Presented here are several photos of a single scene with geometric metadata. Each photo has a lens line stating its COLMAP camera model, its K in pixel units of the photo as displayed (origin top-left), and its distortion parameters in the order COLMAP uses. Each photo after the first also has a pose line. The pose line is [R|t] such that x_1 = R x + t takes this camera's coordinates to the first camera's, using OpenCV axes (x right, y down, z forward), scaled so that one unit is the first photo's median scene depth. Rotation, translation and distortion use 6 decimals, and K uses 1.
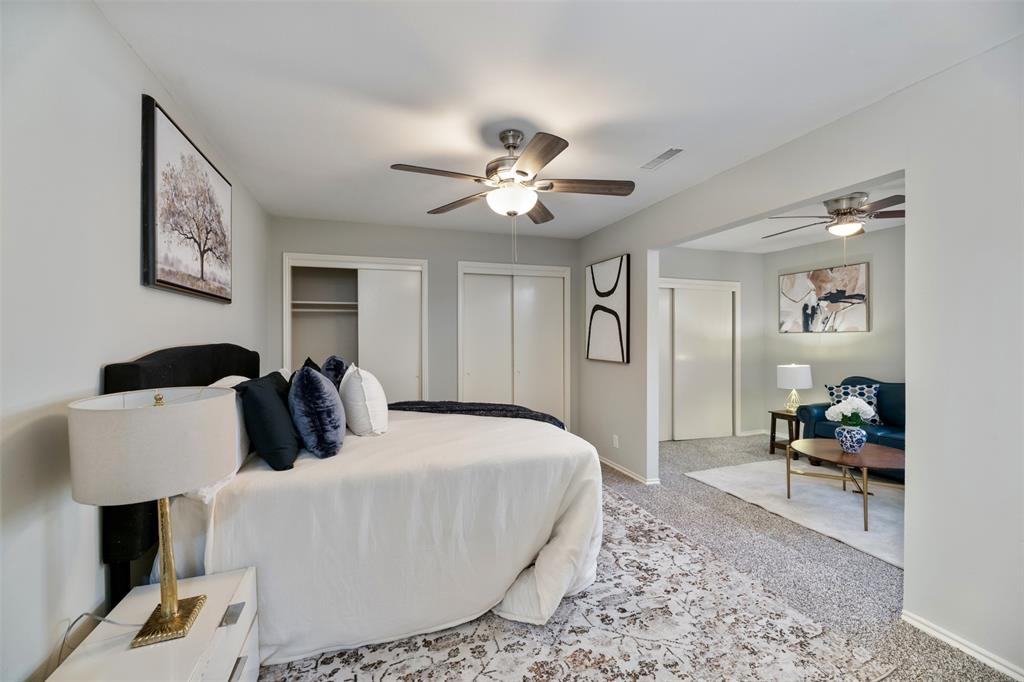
lens RADIAL K [[416.5, 0, 508.7], [0, 416.5, 336.2], [0, 0, 1]] dist [-0.001041, -0.000047]
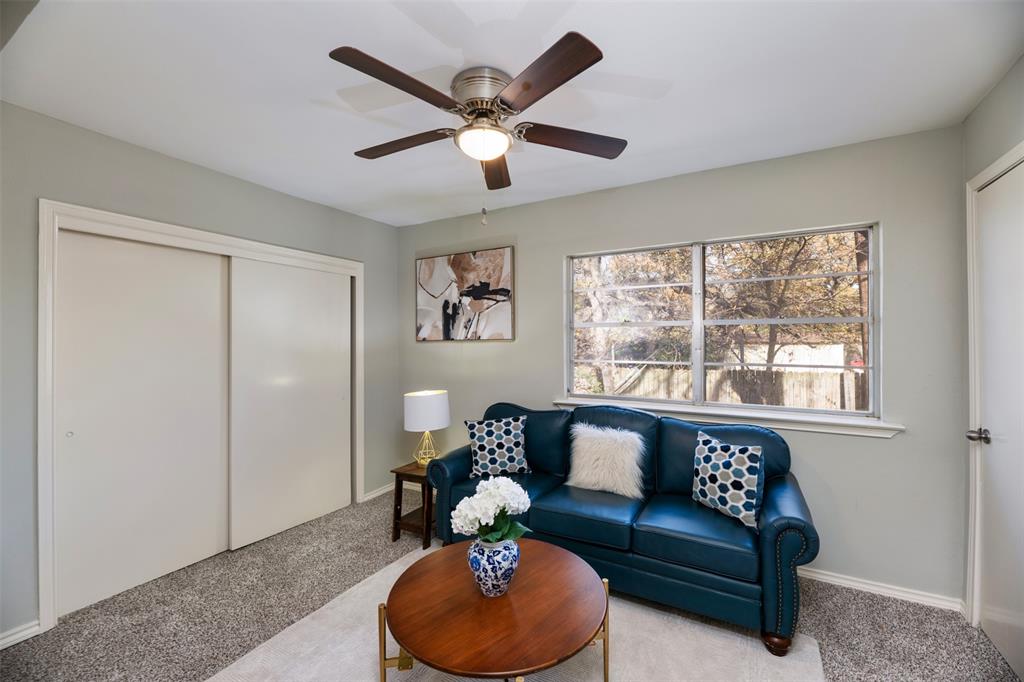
lens RADIAL K [[416.5, 0, 508.7], [0, 416.5, 336.2], [0, 0, 1]] dist [-0.001041, -0.000047]
pose [[0.755073, 0.007641, 0.655596, 0.357700], [0.004589, 0.999846, -0.016938, -0.004445], [-0.655625, 0.015798, 0.754922, 0.429621]]
